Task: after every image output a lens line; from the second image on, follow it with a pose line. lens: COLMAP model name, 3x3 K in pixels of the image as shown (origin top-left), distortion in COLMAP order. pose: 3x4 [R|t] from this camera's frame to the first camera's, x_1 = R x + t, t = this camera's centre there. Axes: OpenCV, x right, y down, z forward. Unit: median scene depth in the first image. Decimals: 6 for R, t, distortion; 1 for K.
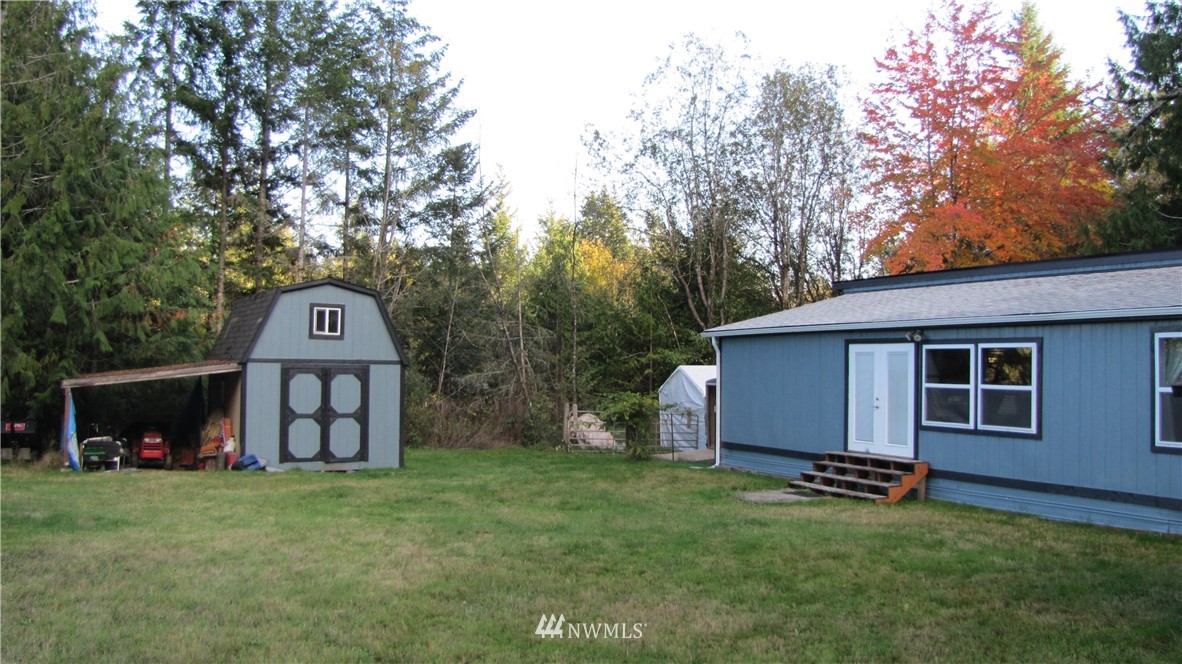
lens RADIAL K [[1040.0, 0, 589.3], [0, 1040.0, 330.5], [0, 0, 1]] dist [-0.011654, 0.006090]
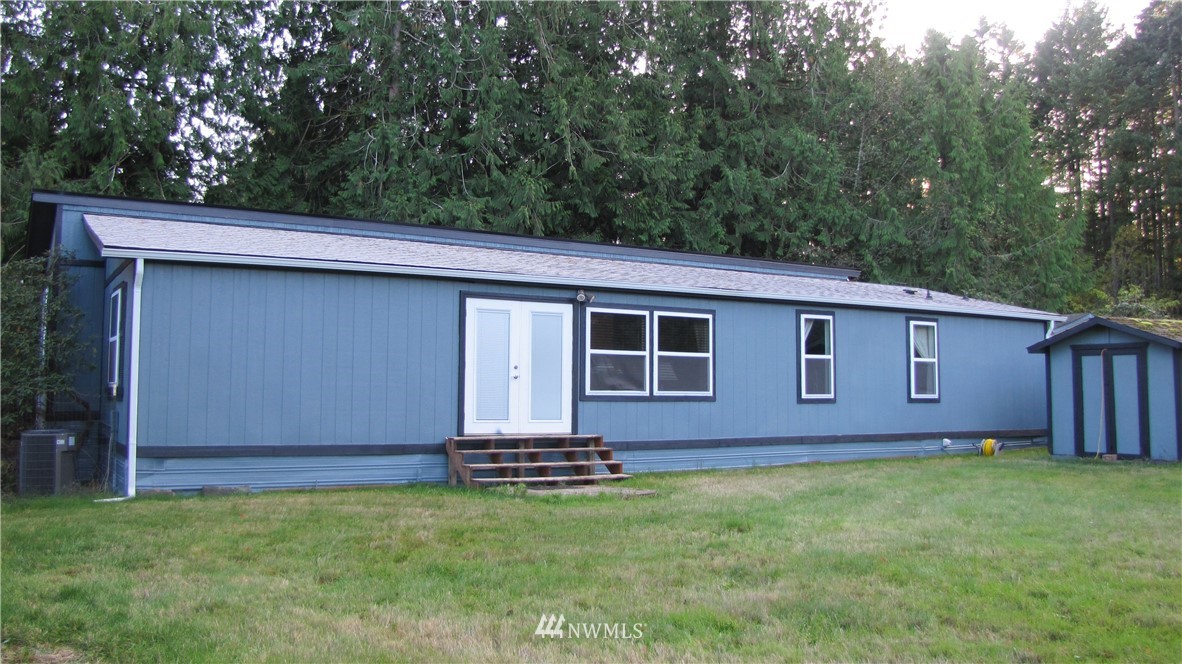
lens RADIAL K [[1040.0, 0, 590.1], [0, 1040.0, 333.2], [0, 0, 1]] dist [-0.011654, 0.006090]
pose [[-0.089586, -0.001729, 0.995978, -0.445205], [-0.070298, 0.997515, -0.004592, 0.030870], [-0.993495, -0.070426, -0.089485, 0.819717]]
